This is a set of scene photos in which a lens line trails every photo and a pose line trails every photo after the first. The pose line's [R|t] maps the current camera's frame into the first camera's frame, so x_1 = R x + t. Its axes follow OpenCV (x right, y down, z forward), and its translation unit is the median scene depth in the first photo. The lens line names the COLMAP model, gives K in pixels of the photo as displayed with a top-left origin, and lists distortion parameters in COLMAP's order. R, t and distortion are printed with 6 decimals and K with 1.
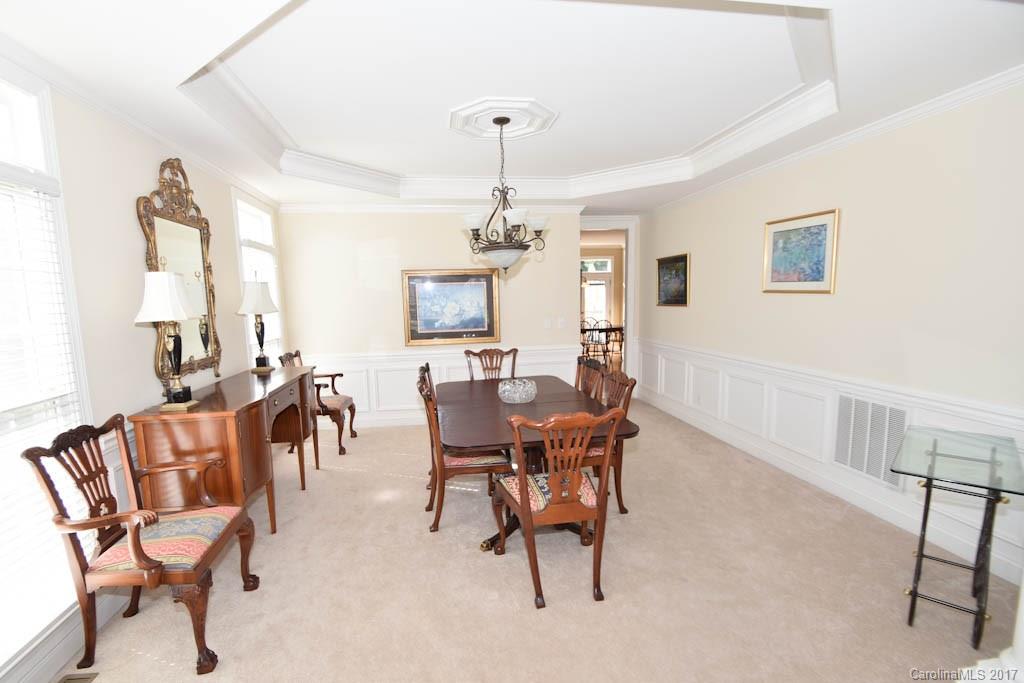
lens RADIAL K [[457.7, 0, 489.8], [0, 457.7, 355.4], [0, 0, 1]] dist [0.002315, -0.008425]
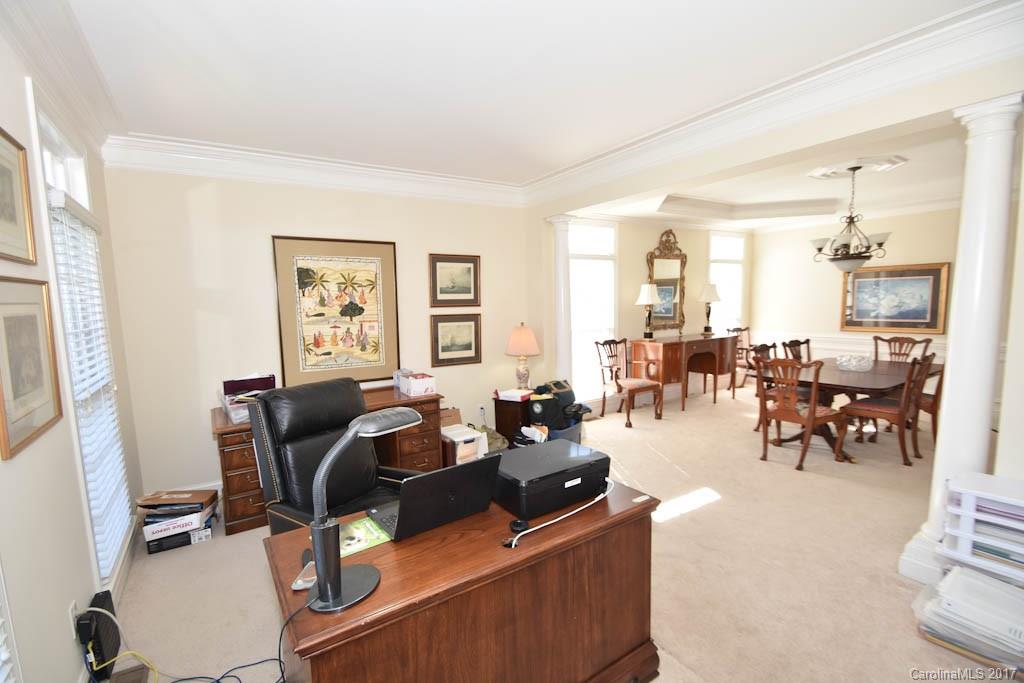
lens RADIAL K [[457.7, 0, 489.8], [0, 457.7, 355.4], [0, 0, 1]] dist [0.002315, -0.008425]
pose [[0.399660, 0.122762, -0.908406, 0.932454], [-0.098709, 0.990993, 0.090495, 0.044606], [0.911333, 0.053500, 0.408178, -0.578259]]
